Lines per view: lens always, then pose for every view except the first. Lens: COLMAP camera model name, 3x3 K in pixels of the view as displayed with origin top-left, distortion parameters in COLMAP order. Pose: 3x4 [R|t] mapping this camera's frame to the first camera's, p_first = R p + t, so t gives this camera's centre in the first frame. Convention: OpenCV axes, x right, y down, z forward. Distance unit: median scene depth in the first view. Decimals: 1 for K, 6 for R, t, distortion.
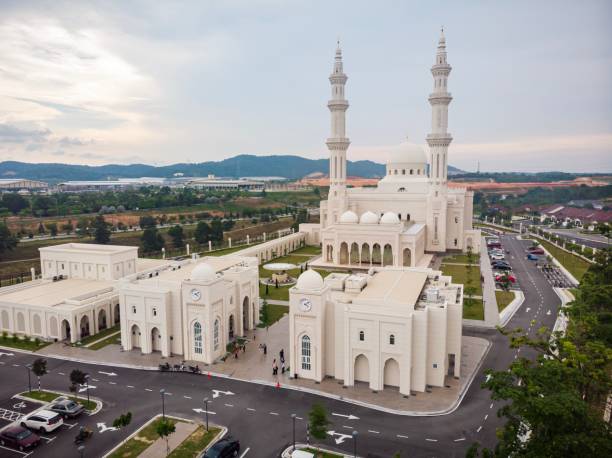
lens RADIAL K [[449.8, 0, 304.8], [0, 449.8, 226.0], [0, 0, 1]] dist [0.010373, 0.003657]
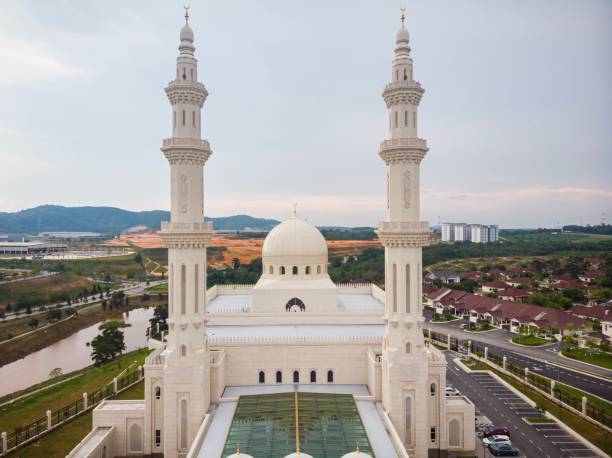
lens RADIAL K [[451.9, 0, 304.8], [0, 451.9, 225.3], [0, 0, 1]] dist [0.011102, 0.002665]
pose [[0.929527, 0.005607, 0.368712, 0.021453], [0.037628, 0.993223, -0.109964, -0.170219], [-0.366830, 0.116089, 0.923016, 0.669857]]
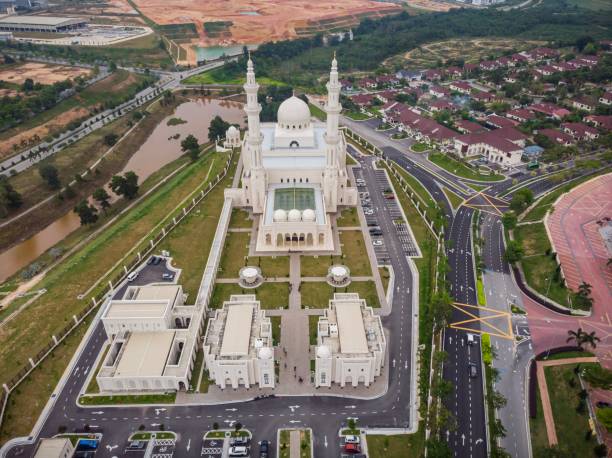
lens RADIAL K [[449.8, 0, 304.8], [0, 449.8, 226.0], [0, 0, 1]] dist [0.010373, 0.003657]
pose [[0.931623, -0.185744, 0.312374, -0.286273], [0.036701, 0.903217, 0.427613, -0.605578], [-0.361567, -0.386910, 0.848275, -0.252149]]
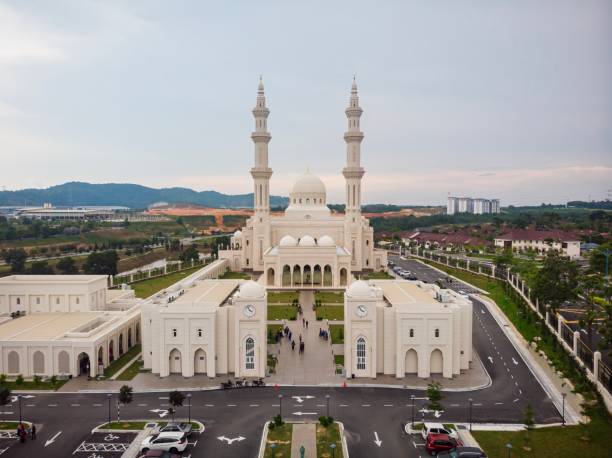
lens RADIAL K [[451.9, 0, 304.8], [0, 451.9, 225.3], [0, 0, 1]] dist [0.011102, 0.002665]
pose [[0.941532, -0.007478, 0.336842, -0.229973], [0.030842, 0.997469, -0.064064, 0.012257], [-0.335510, 0.070707, 0.939379, -0.020275]]
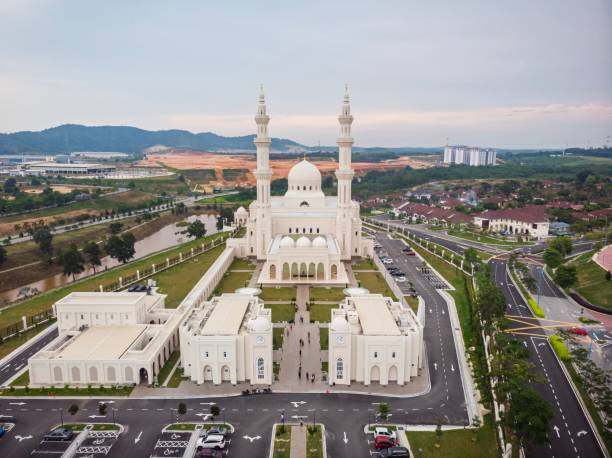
lens RADIAL K [[451.9, 0, 304.8], [0, 451.9, 225.3], [0, 0, 1]] dist [0.011102, 0.002665]
pose [[0.940371, -0.050479, 0.336383, -0.282644], [0.029781, 0.997348, 0.066414, -0.151346], [-0.338844, -0.052436, 0.939380, -0.198388]]
